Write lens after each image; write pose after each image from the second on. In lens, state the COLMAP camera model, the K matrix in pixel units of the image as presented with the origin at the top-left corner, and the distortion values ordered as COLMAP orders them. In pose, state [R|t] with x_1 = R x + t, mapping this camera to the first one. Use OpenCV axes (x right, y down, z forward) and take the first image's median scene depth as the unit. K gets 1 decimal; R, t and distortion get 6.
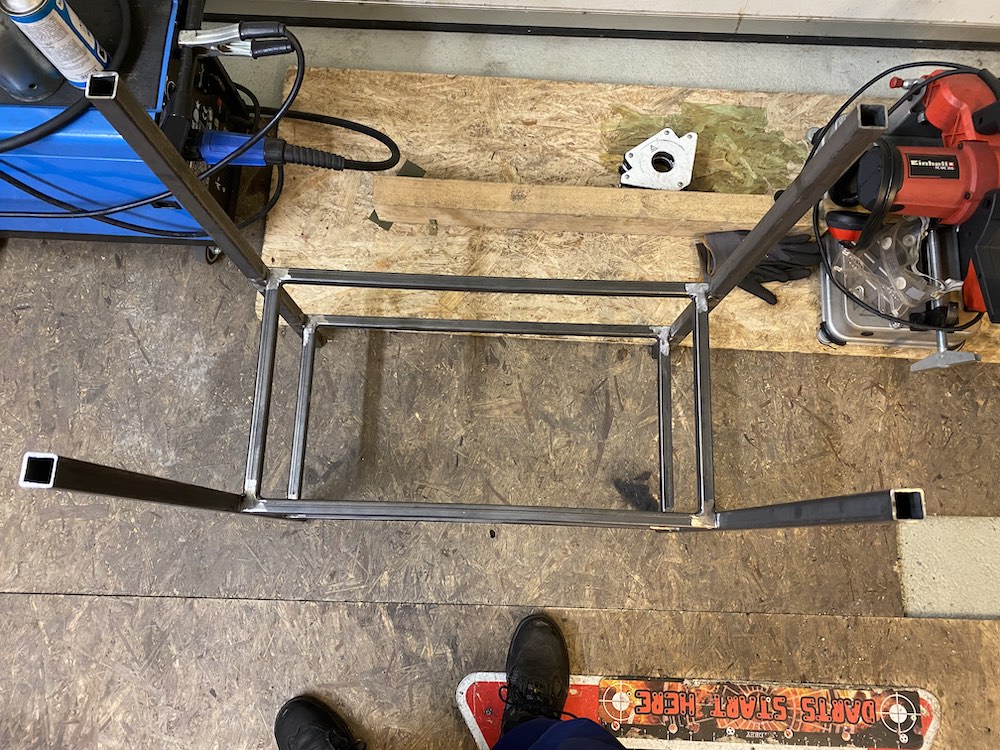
lens RADIAL K [[767.5, 0, 500.3], [0, 767.5, 375.7], [0, 0, 1]] dist [0.022057, -0.020914]
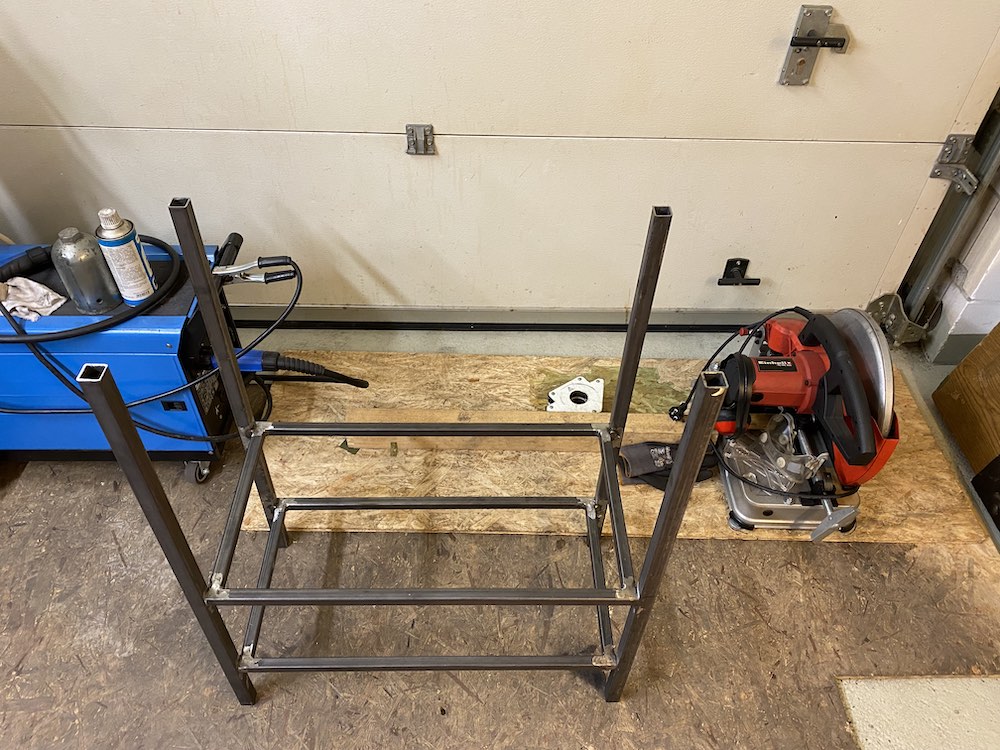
lens RADIAL K [[767.5, 0, 502.2], [0, 767.5, 372.9], [0, 0, 1]] dist [0.022057, -0.020914]
pose [[0.998634, -0.023837, 0.046491, 0.029382], [0.044982, 0.844910, -0.533014, 0.360377], [-0.026575, 0.534378, 0.844828, -0.075530]]
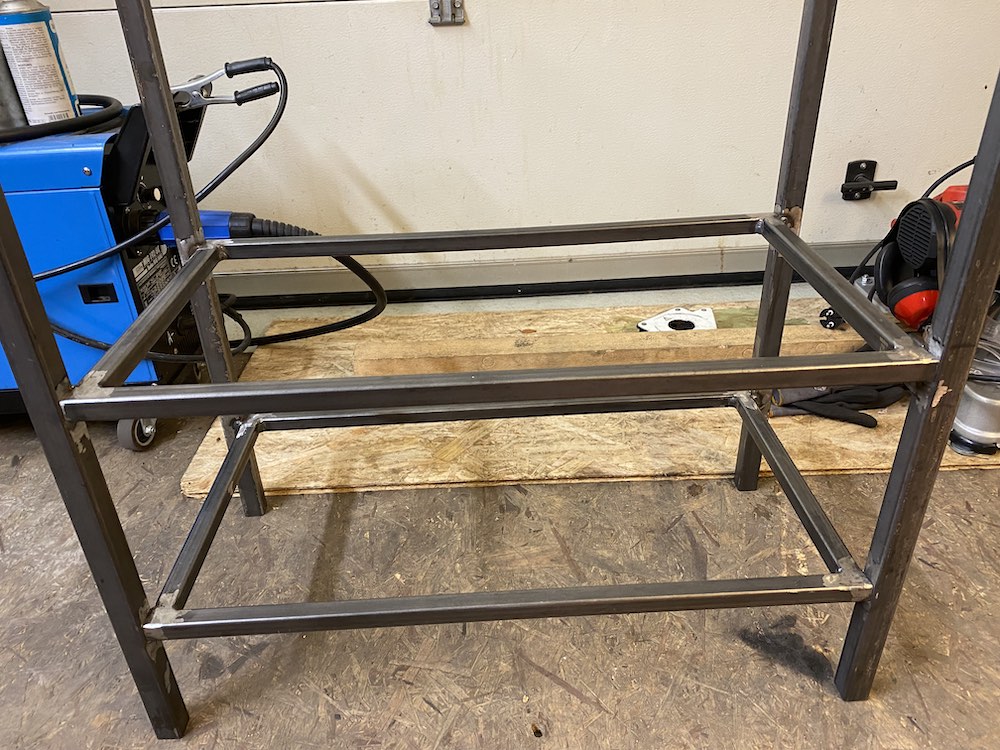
lens RADIAL K [[767.5, 0, 498.9], [0, 767.5, 374.8], [0, 0, 1]] dist [0.022057, -0.020914]
pose [[0.996605, -0.076009, 0.031648, -0.033670], [0.074397, 0.666686, -0.741616, 0.418846], [0.035270, 0.741453, 0.670078, 0.454423]]
